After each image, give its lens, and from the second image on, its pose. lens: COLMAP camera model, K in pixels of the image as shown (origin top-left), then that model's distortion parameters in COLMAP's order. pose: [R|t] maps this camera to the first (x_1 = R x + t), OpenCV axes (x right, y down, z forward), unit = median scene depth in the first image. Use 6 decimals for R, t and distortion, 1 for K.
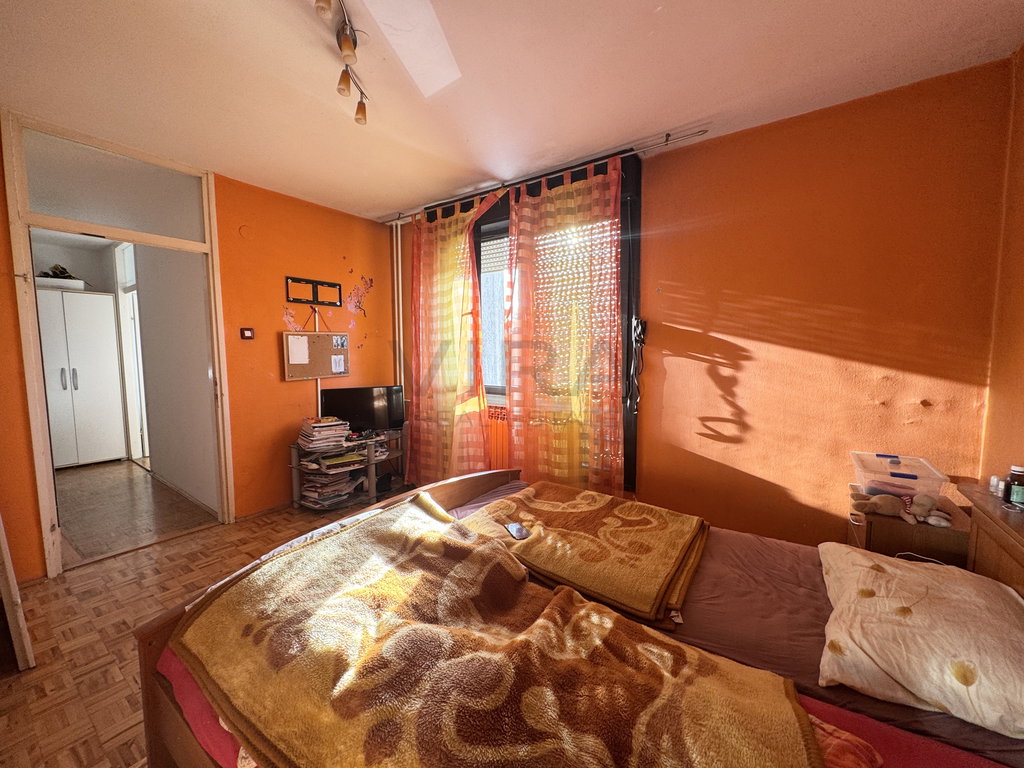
lens RADIAL K [[407.5, 0, 507.6], [0, 407.5, 380.9], [0, 0, 1]] dist [-0.006269, 0.000920]
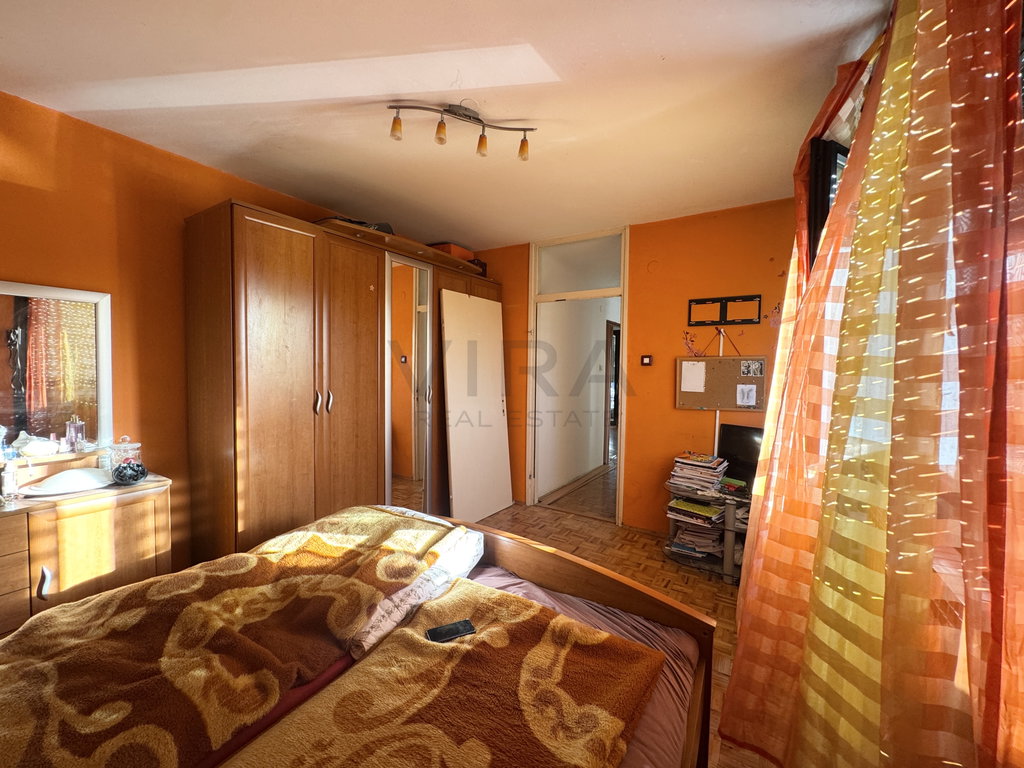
lens RADIAL K [[407.5, 0, 512.8], [0, 407.5, 383.7], [0, 0, 1]] dist [-0.006269, 0.000920]
pose [[0.053877, 0.039645, -0.997760, 0.462820], [-0.089649, 0.995368, 0.034709, -0.066769], [0.994515, 0.087578, 0.057181, 0.645357]]
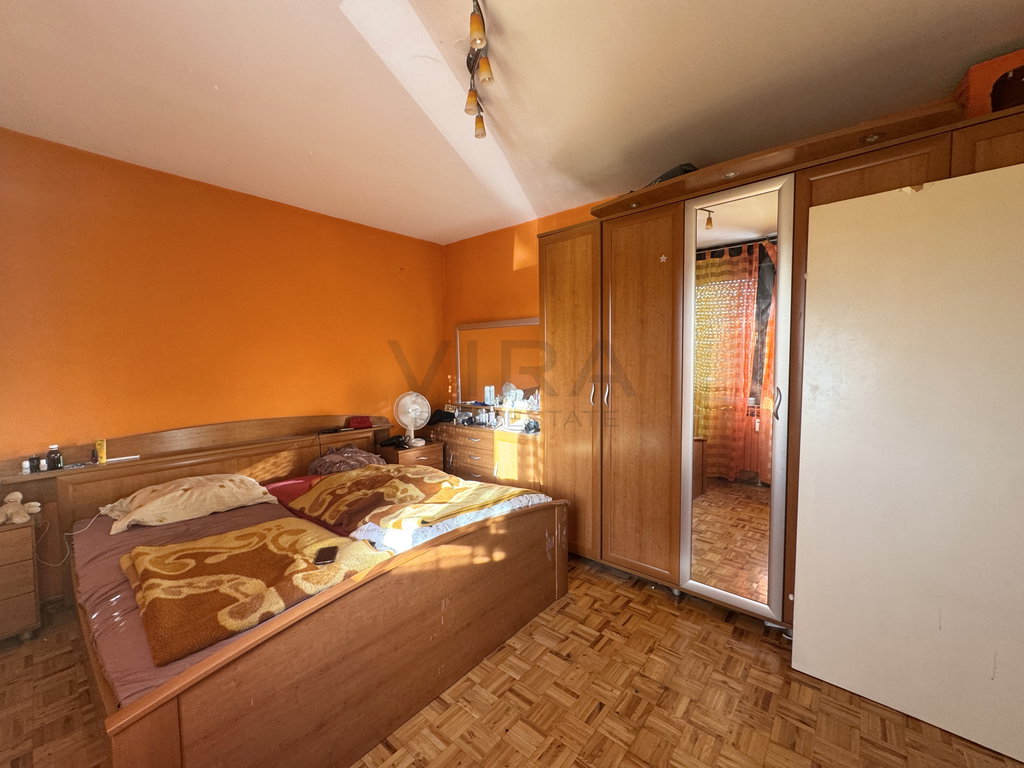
lens RADIAL K [[407.5, 0, 508.5], [0, 407.5, 386.5], [0, 0, 1]] dist [-0.006269, 0.000920]
pose [[-0.995825, 0.002395, 0.091247, -0.311886], [0.014613, 0.990945, 0.133470, -0.096685], [-0.090101, 0.134247, -0.986843, 1.170789]]
